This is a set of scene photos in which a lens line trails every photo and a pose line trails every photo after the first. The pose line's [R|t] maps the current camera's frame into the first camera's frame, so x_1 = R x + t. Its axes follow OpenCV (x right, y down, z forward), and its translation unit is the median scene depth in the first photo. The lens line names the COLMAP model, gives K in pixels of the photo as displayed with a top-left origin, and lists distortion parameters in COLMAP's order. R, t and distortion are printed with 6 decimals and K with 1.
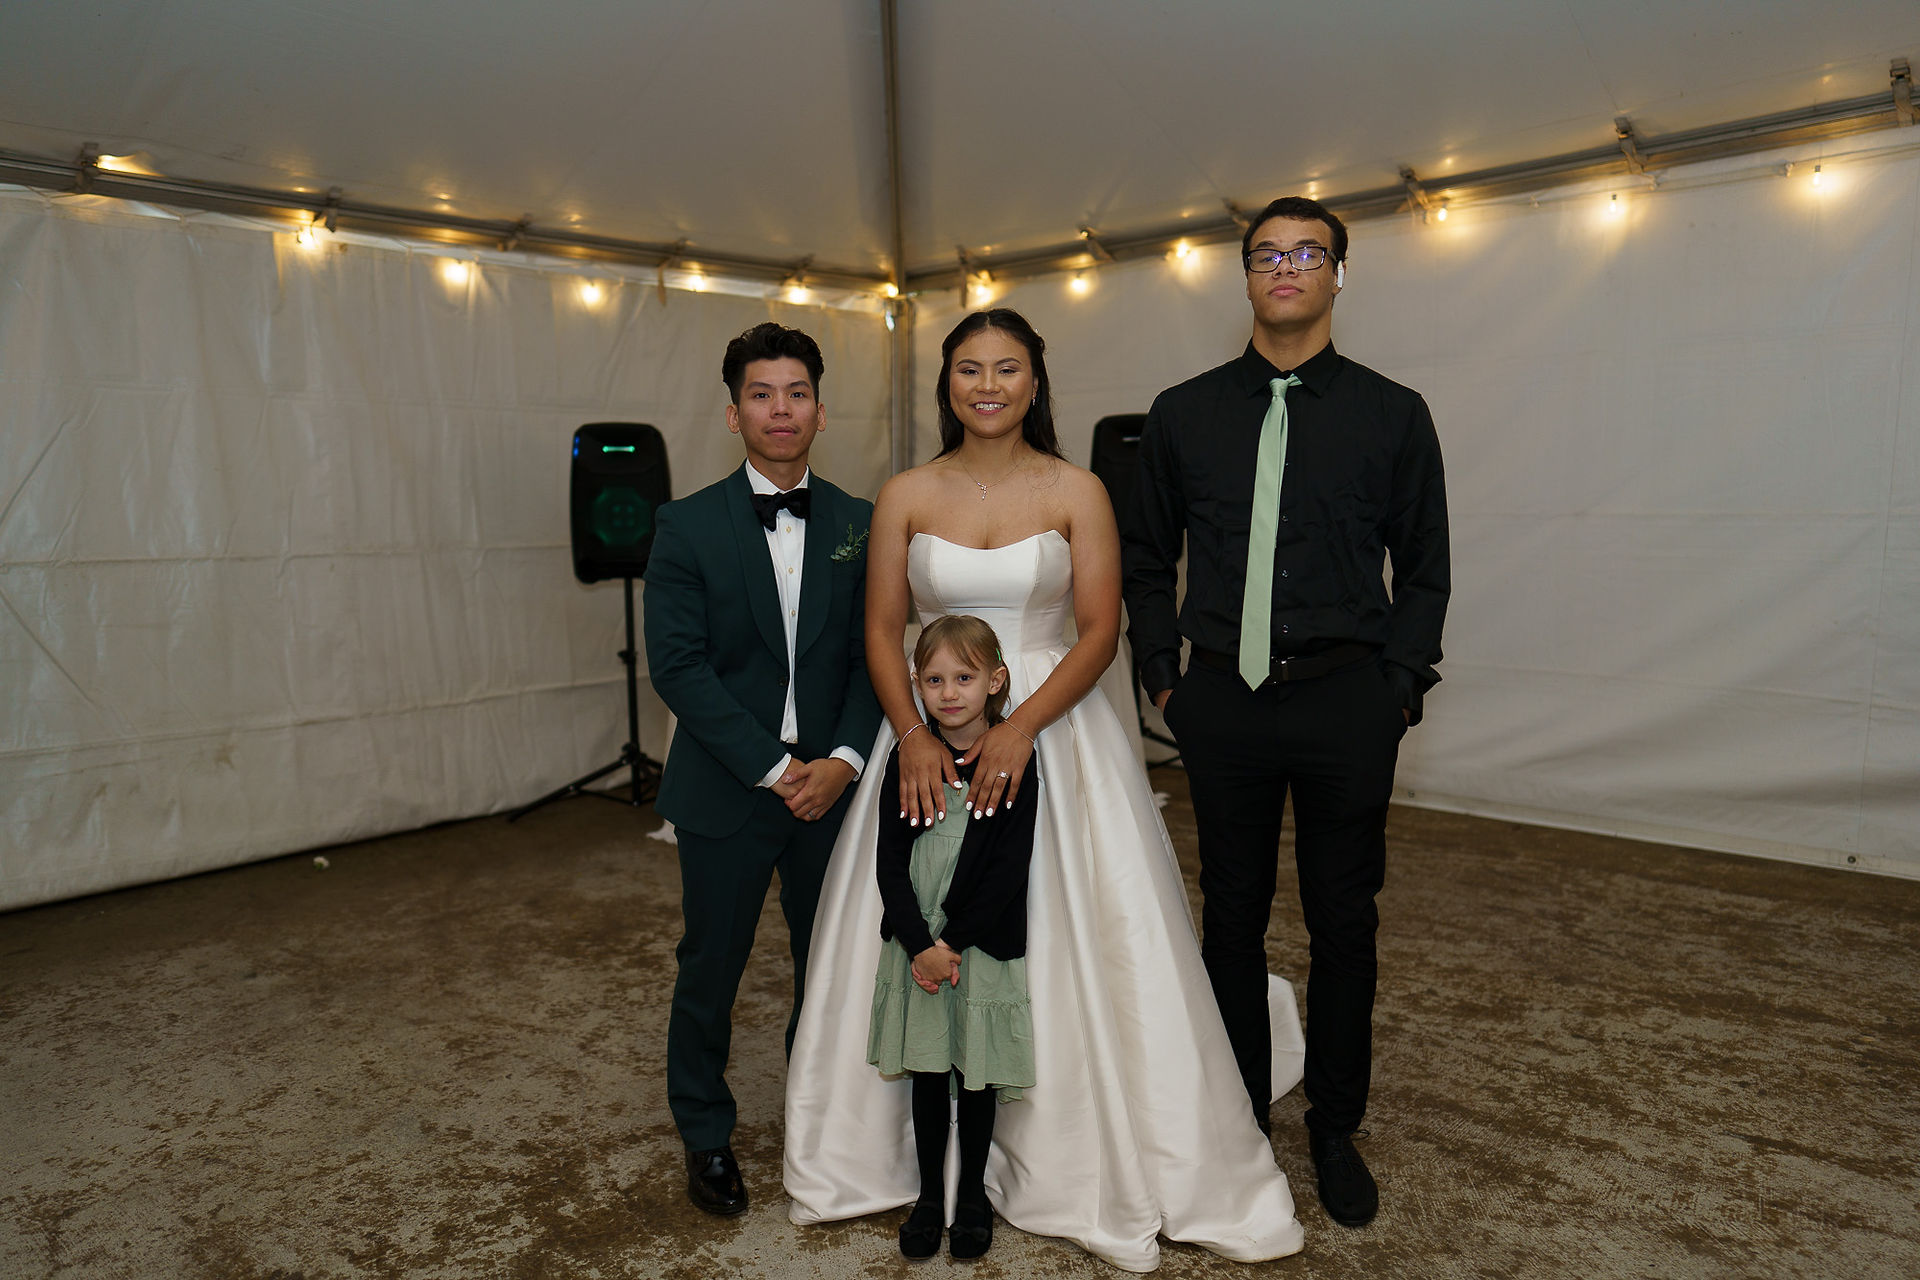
lens RADIAL K [[2307.6, 0, 1021.5], [0, 2307.6, 672.4], [0, 0, 1]] dist [0.011522, 0.032471]
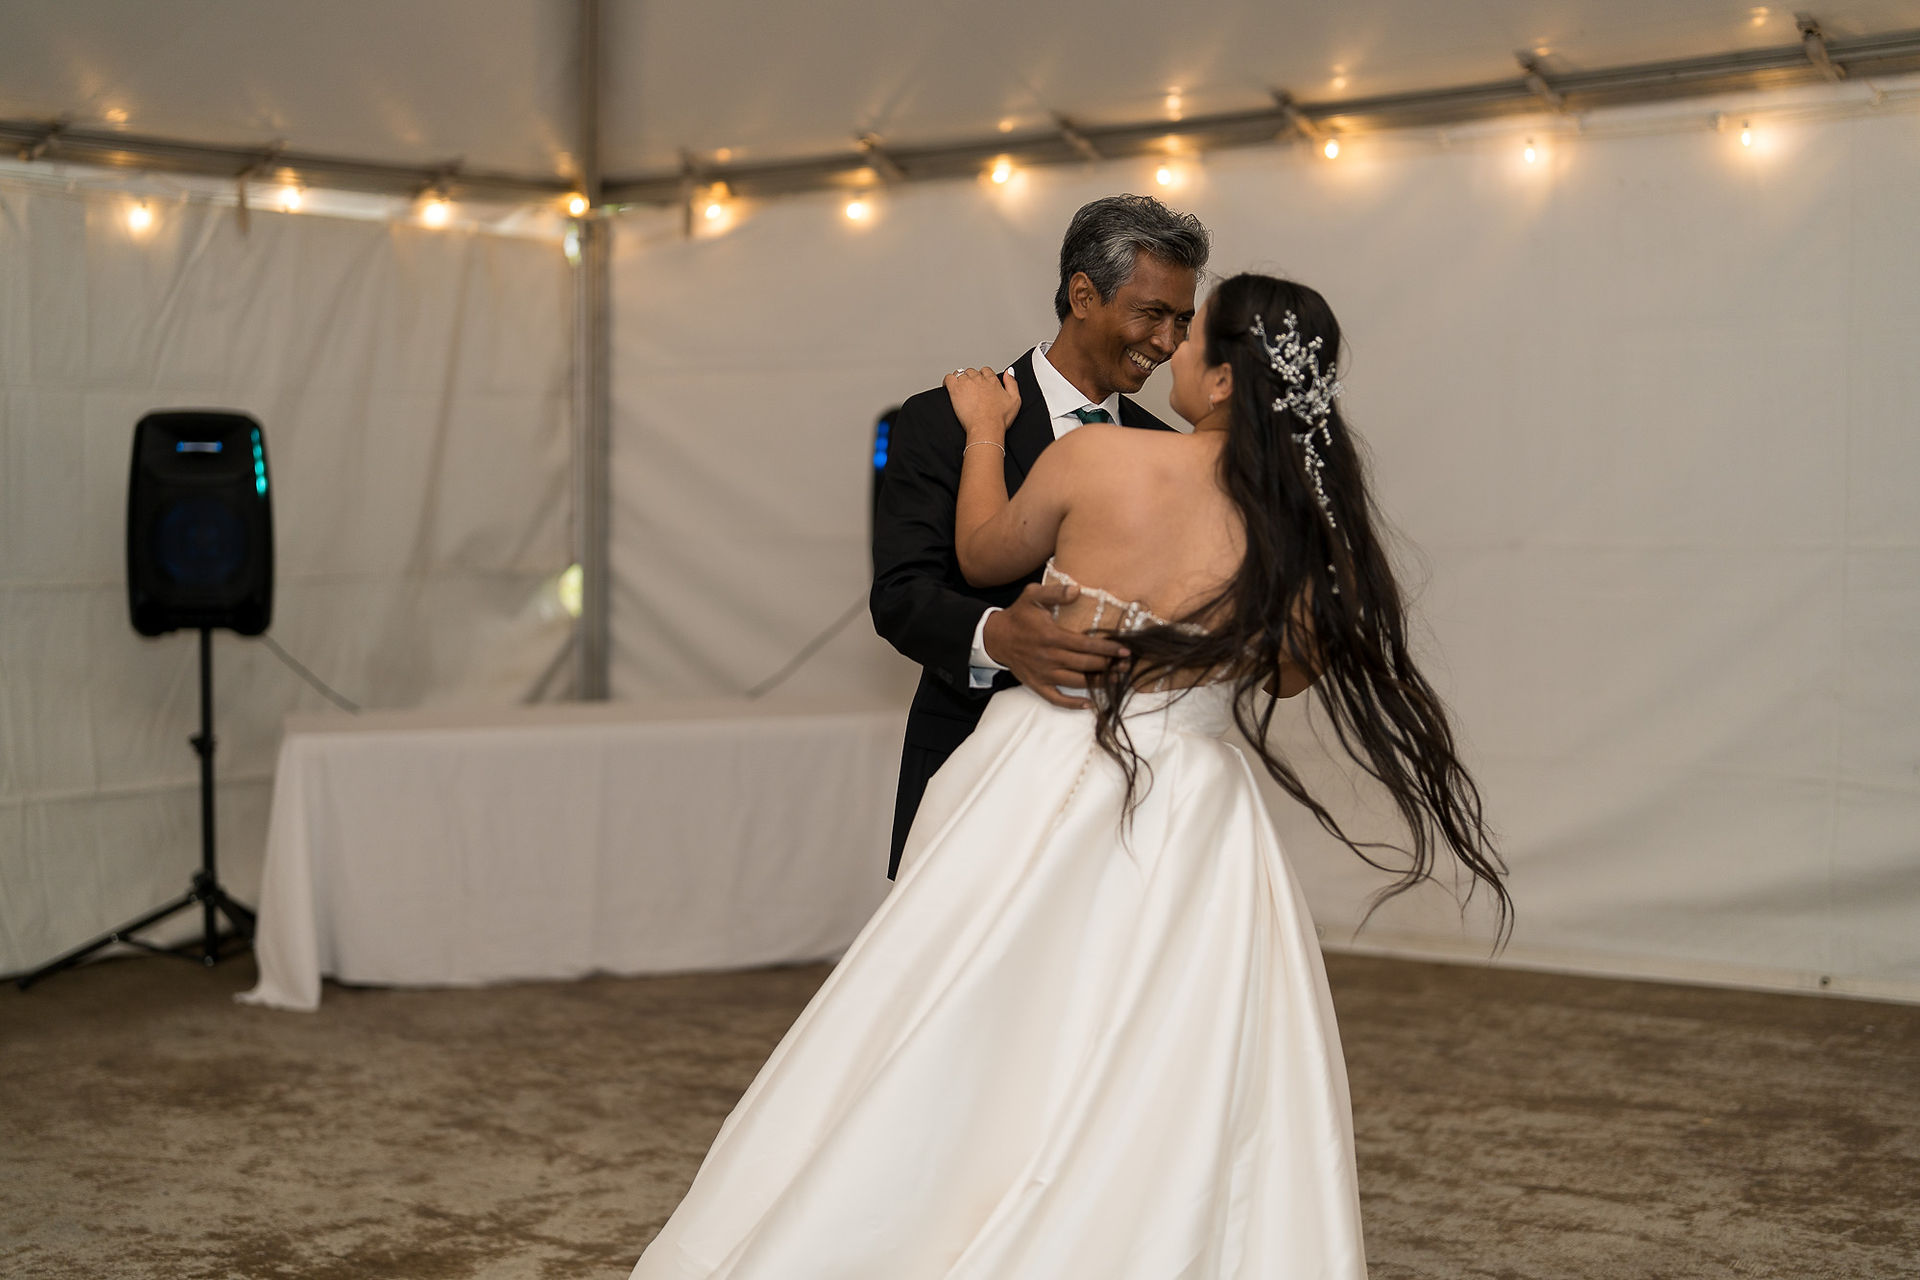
lens RADIAL K [[2307.6, 0, 1021.5], [0, 2307.6, 672.4], [0, 0, 1]] dist [0.011522, 0.032471]
pose [[0.994013, -0.001285, 0.109250, -0.001733], [0.002406, 0.999946, -0.010127, -0.019503], [-0.109231, 0.010329, 0.993963, 0.262667]]
